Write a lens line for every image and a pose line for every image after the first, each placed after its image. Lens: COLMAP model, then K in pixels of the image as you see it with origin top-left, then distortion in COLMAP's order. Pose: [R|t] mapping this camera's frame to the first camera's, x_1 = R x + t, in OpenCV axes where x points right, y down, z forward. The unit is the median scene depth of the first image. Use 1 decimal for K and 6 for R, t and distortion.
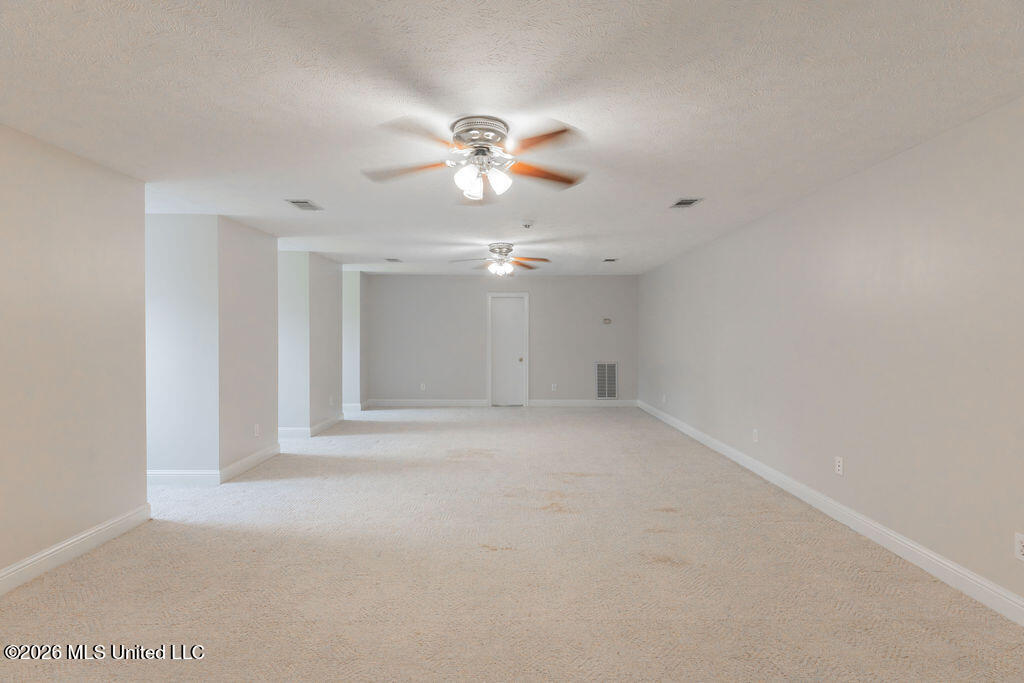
lens RADIAL K [[494.5, 0, 511.6], [0, 494.5, 327.6], [0, 0, 1]] dist [0.001301, -0.000326]
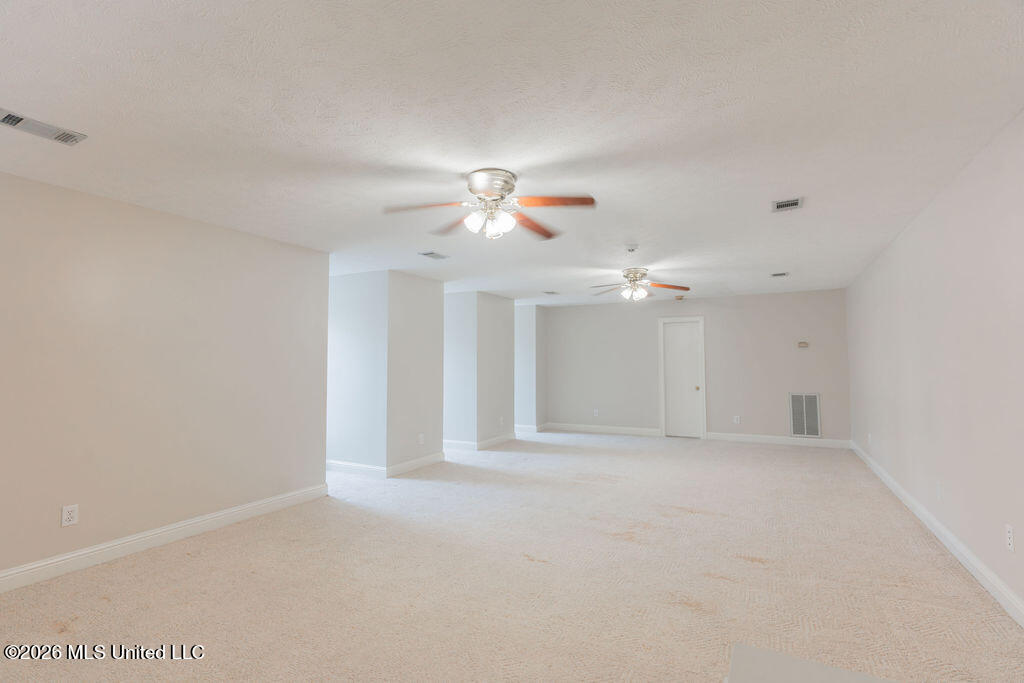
lens RADIAL K [[494.5, 0, 511.6], [0, 494.5, 327.6], [0, 0, 1]] dist [0.001301, -0.000326]
pose [[0.876287, -0.040762, -0.480063, 0.200309], [0.011295, 0.997879, -0.064113, 0.008080], [0.481658, 0.050759, 0.874888, 0.010518]]
